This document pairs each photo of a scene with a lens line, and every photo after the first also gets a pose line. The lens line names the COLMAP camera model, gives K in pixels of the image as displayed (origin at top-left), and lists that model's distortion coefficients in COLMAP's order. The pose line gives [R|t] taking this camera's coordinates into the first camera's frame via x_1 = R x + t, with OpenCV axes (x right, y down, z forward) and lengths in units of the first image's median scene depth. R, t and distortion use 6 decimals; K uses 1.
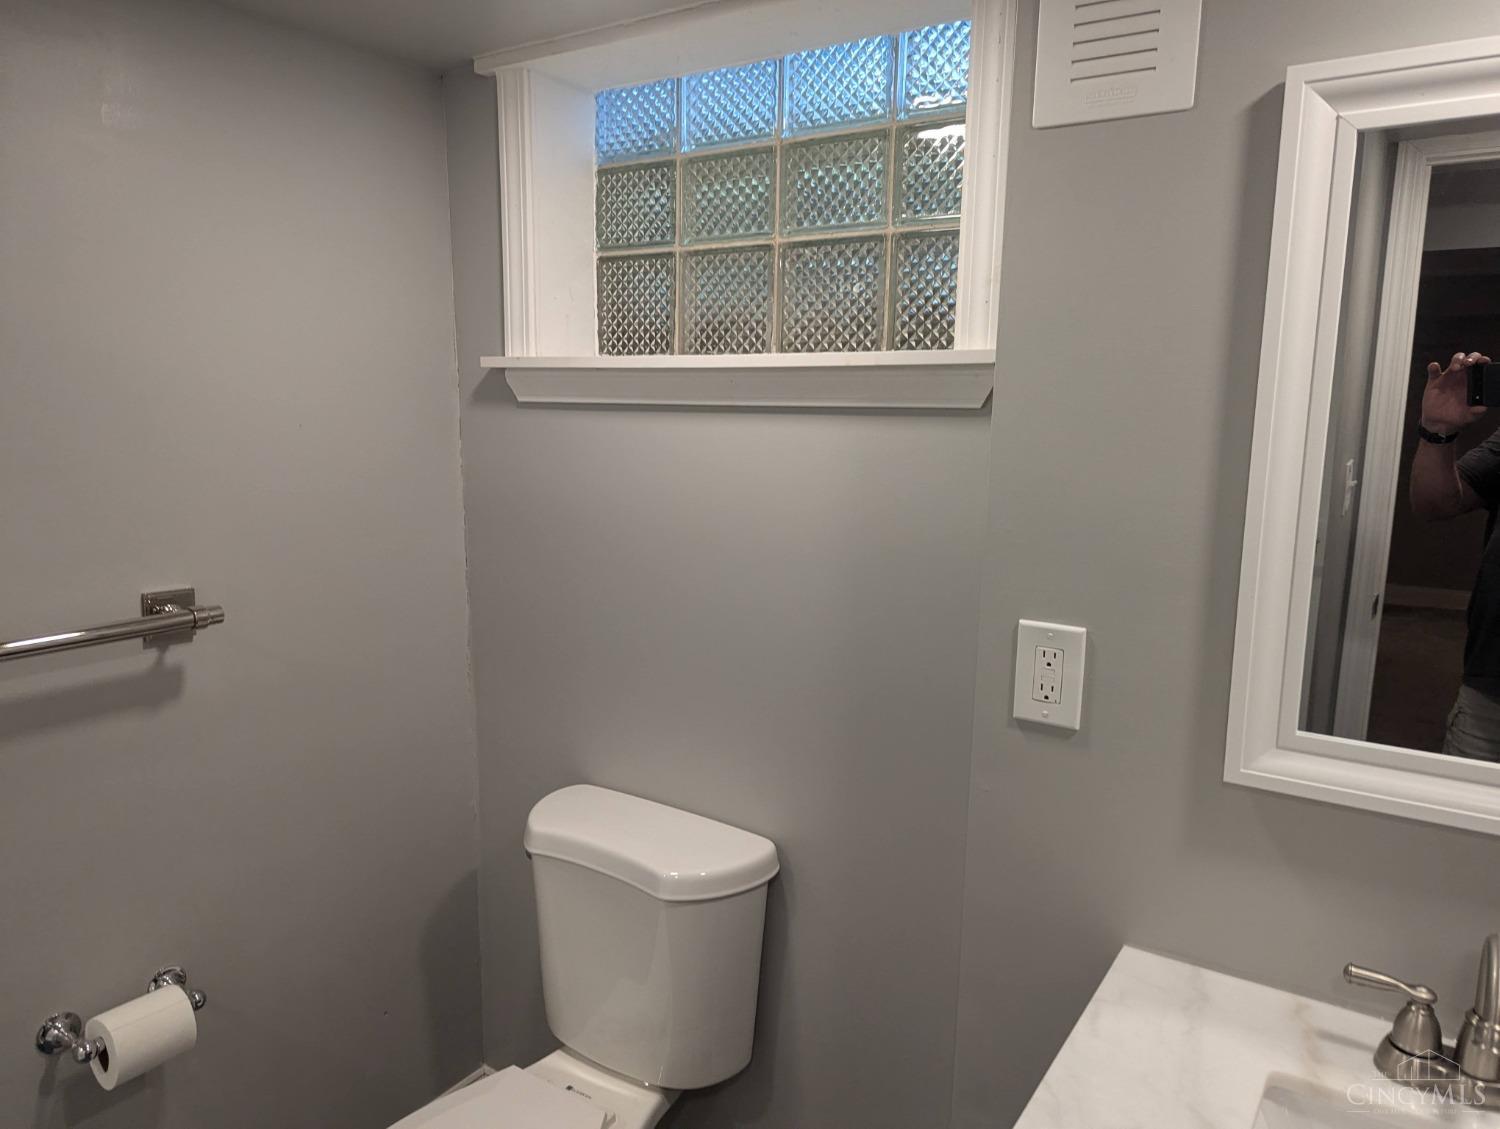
lens RADIAL K [[1056.7, 0, 743.8], [0, 1056.7, 562.4], [0, 0, 1]] dist [0.061696, -0.053553]
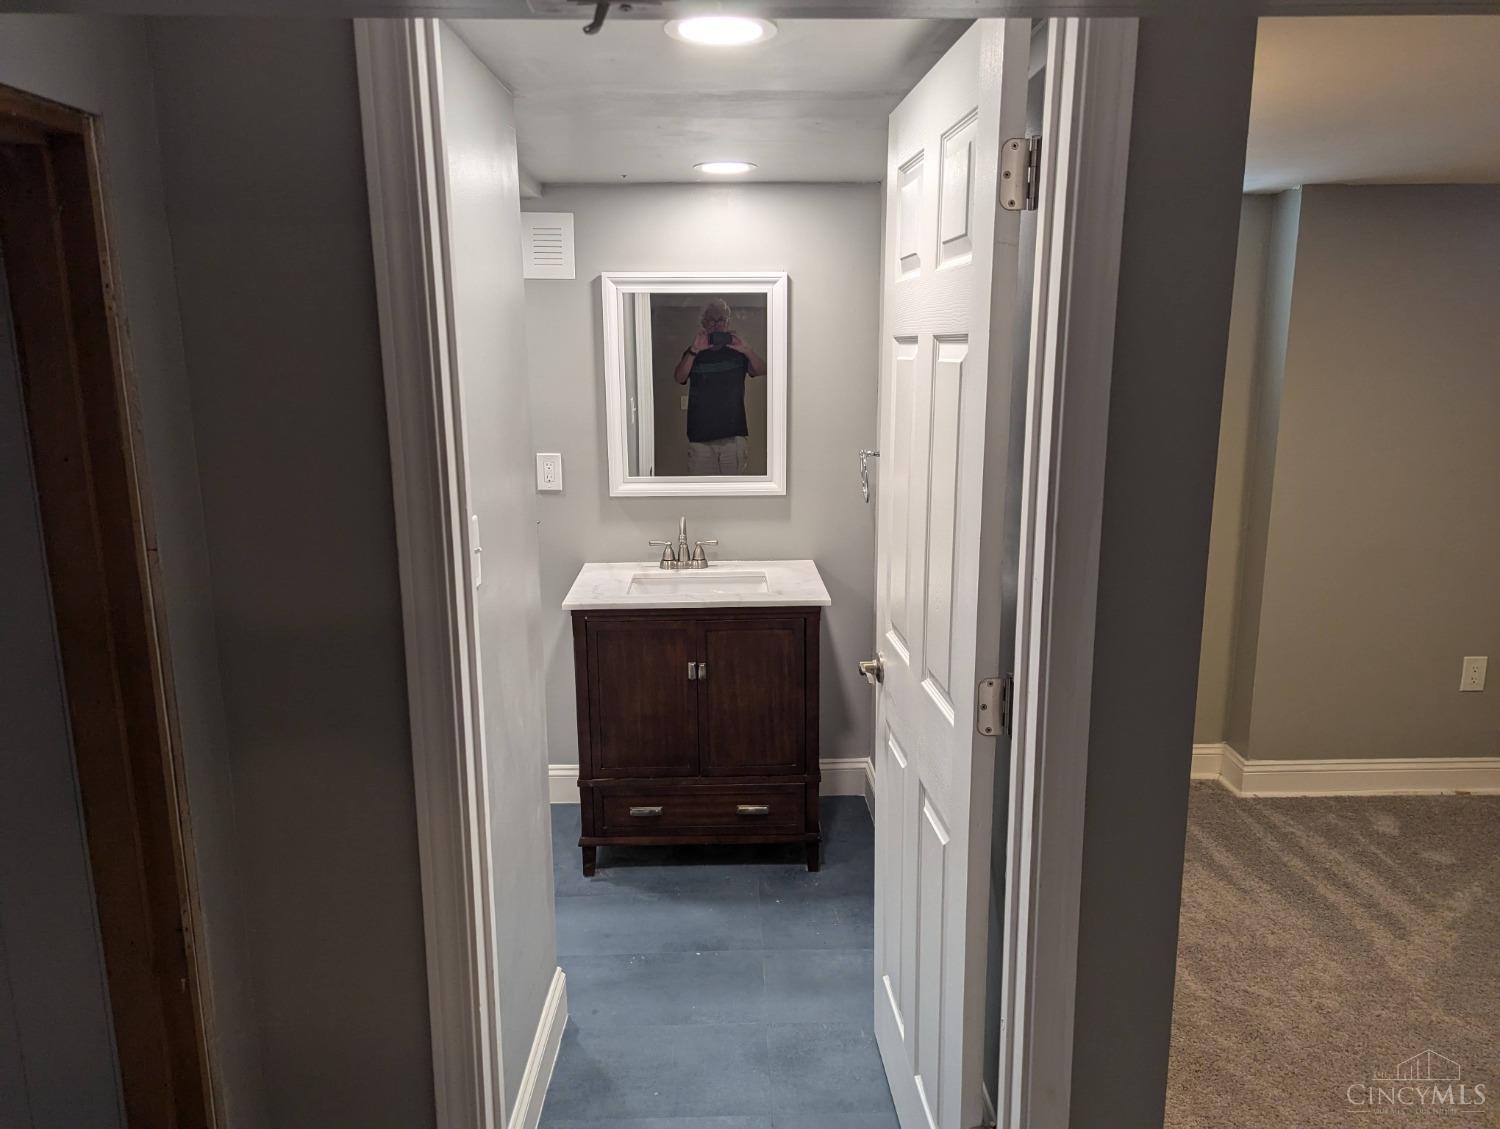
lens RADIAL K [[1056.7, 0, 748.8], [0, 1056.7, 567.1], [0, 0, 1]] dist [0.061696, -0.053553]
pose [[0.810790, -0.132044, 0.570248, -1.037942], [0.110160, 0.991237, 0.072898, 0.237164], [-0.574877, 0.003713, 0.818231, -1.806401]]
